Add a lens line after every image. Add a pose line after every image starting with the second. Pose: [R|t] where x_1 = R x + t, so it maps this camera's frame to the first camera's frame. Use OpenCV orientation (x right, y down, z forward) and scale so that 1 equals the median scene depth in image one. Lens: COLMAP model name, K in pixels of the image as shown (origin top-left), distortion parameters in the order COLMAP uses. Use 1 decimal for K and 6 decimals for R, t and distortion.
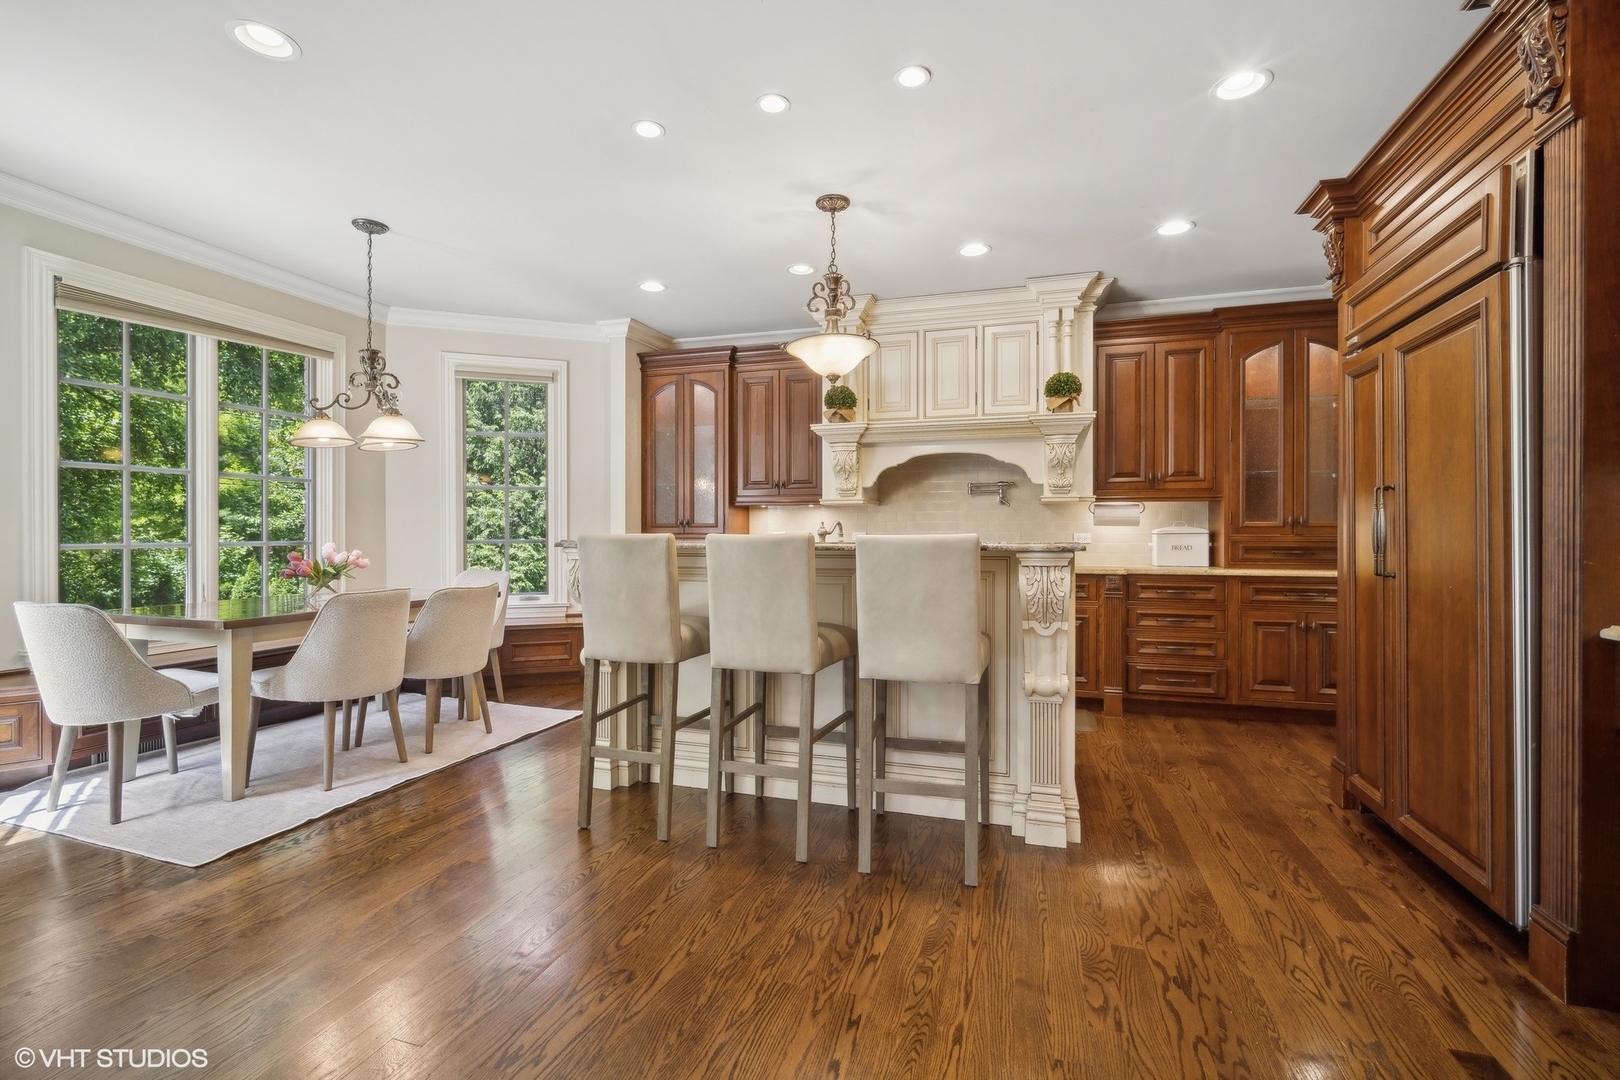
lens RADIAL K [[705.4, 0, 806.8], [0, 705.4, 534.2], [0, 0, 1]] dist [-0.000512, 0.000956]
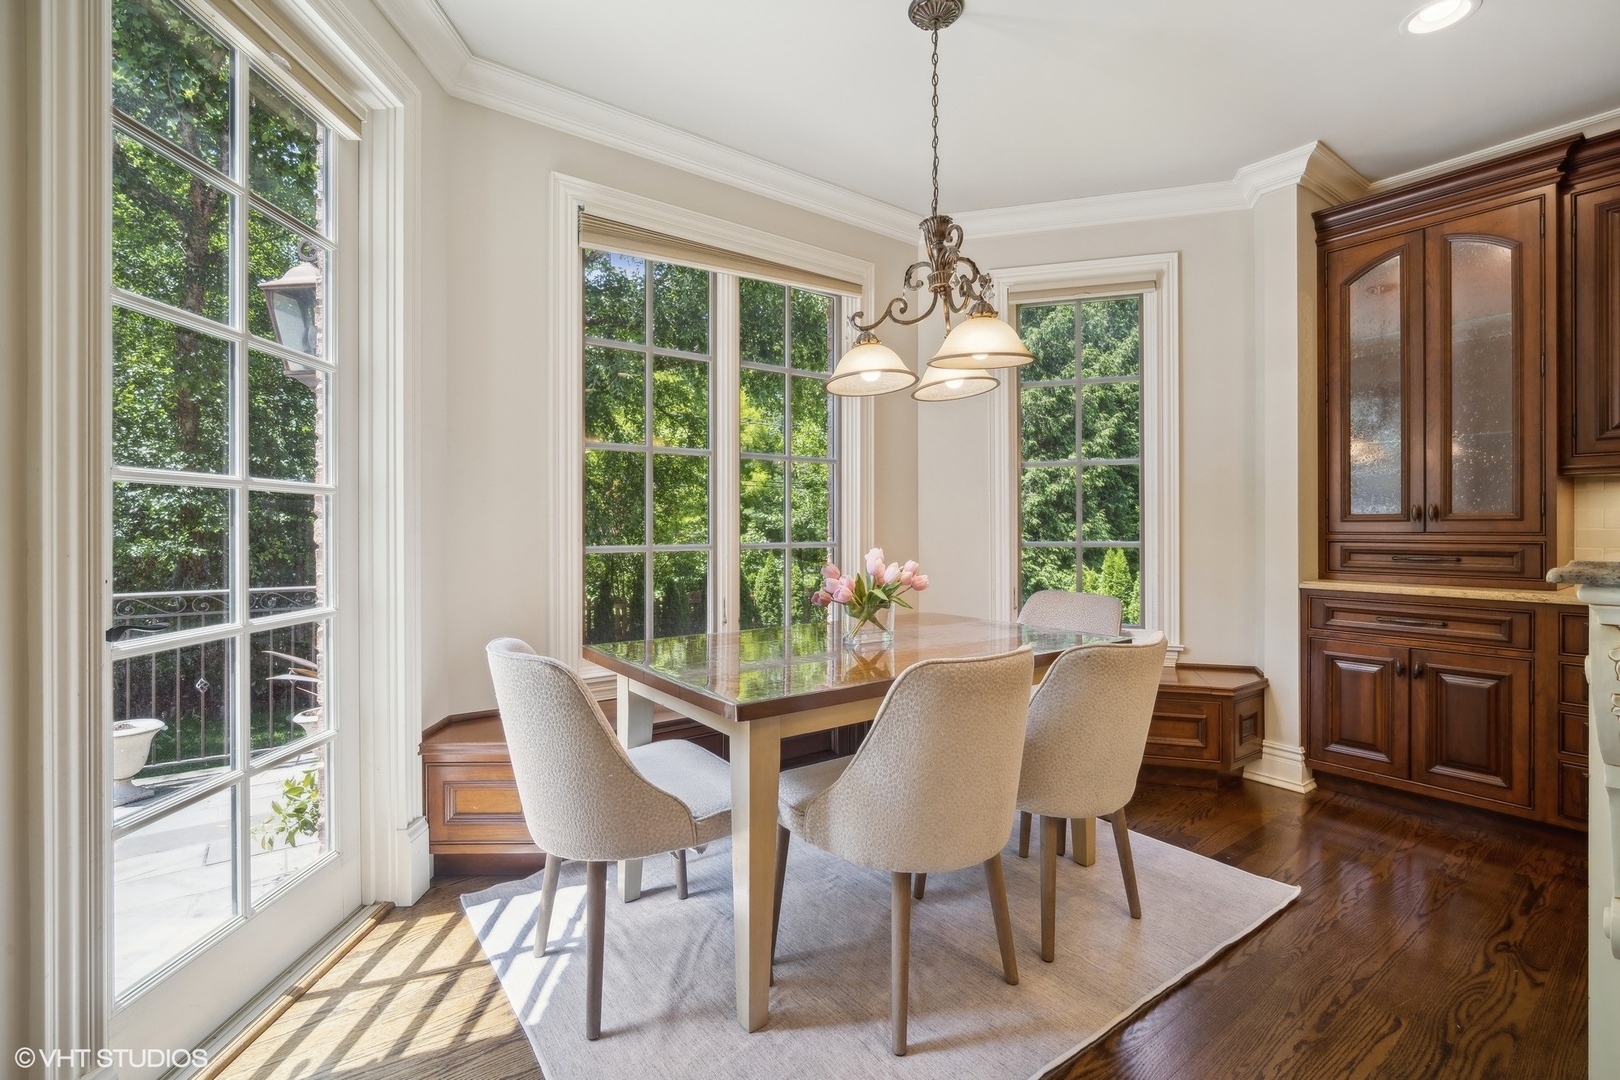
lens RADIAL K [[727.8, 0, 807.6], [0, 727.8, 531.1], [0, 0, 1]] dist [-0.015633, 0.000181]
pose [[0.817868, 0.001961, -0.575403, -0.299941], [-0.001148, 0.999998, 0.001776, -0.003703], [0.575405, -0.000792, 0.817868, 0.372149]]
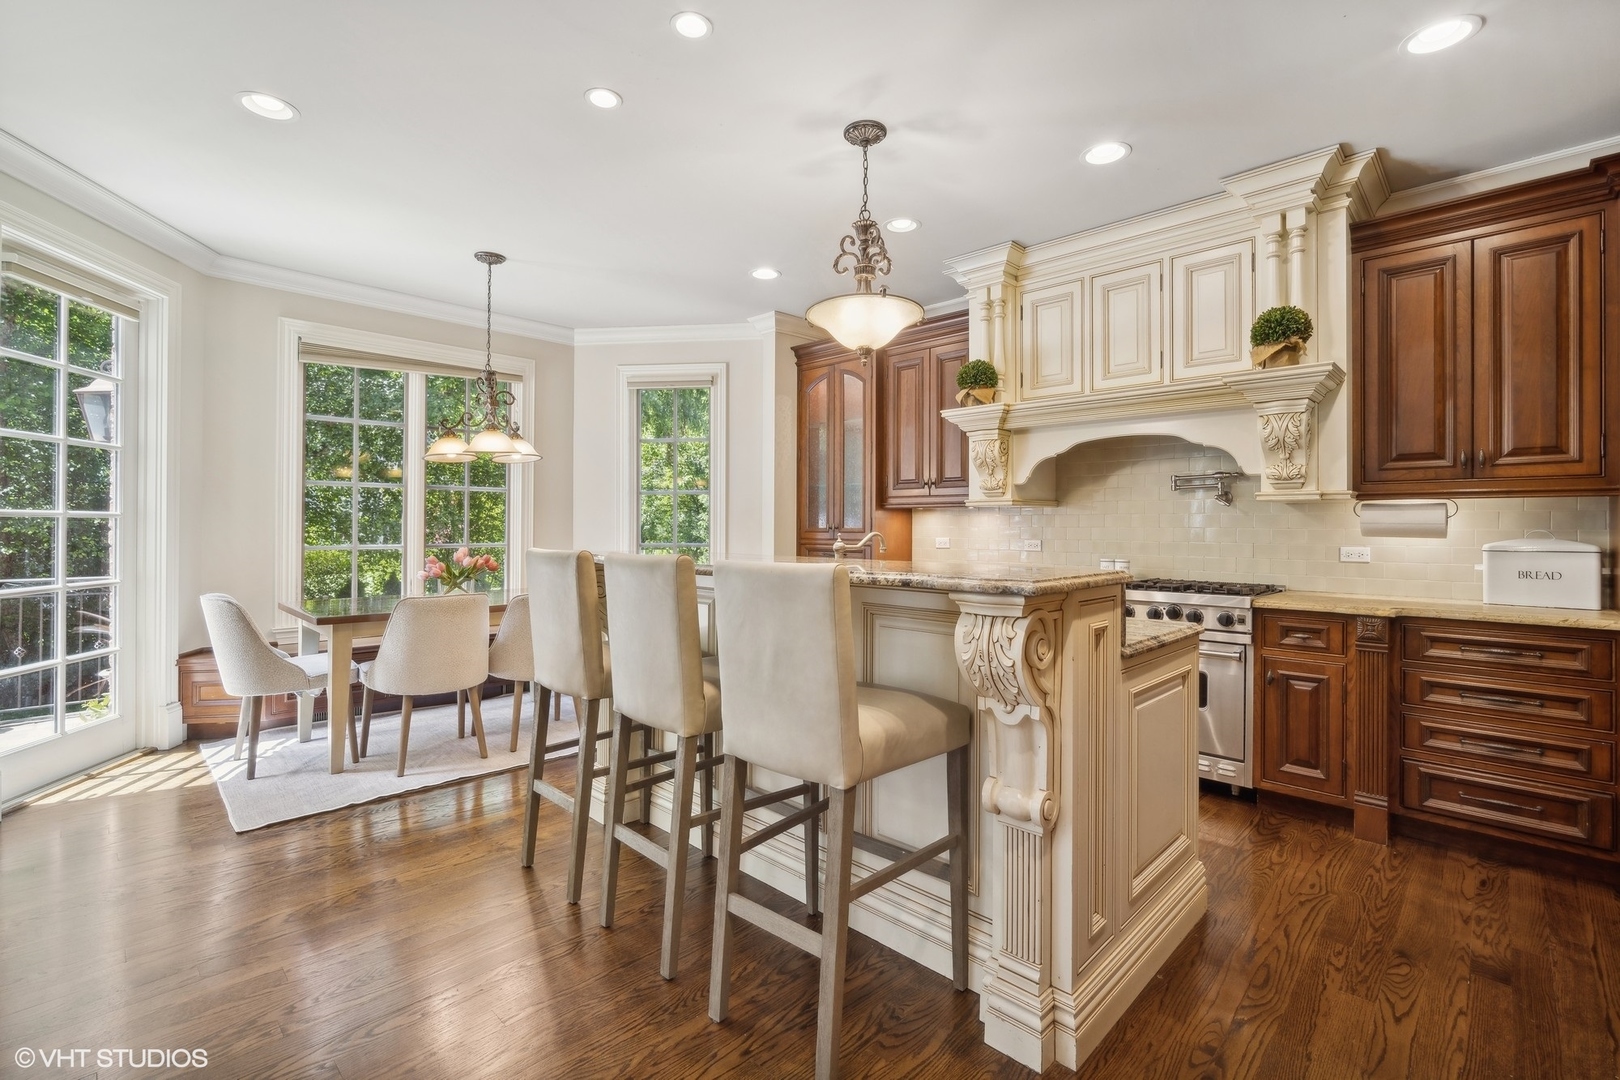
lens RADIAL K [[718.4, 0, 804.9], [0, 718.4, 522.3], [0, 0, 1]] dist [-0.002327, 0.000885]
pose [[0.893332, 0.000922, -0.449397, 0.260729], [-0.005882, 0.999936, -0.009641, -0.016850], [0.449360, 0.011256, 0.893280, 0.191379]]
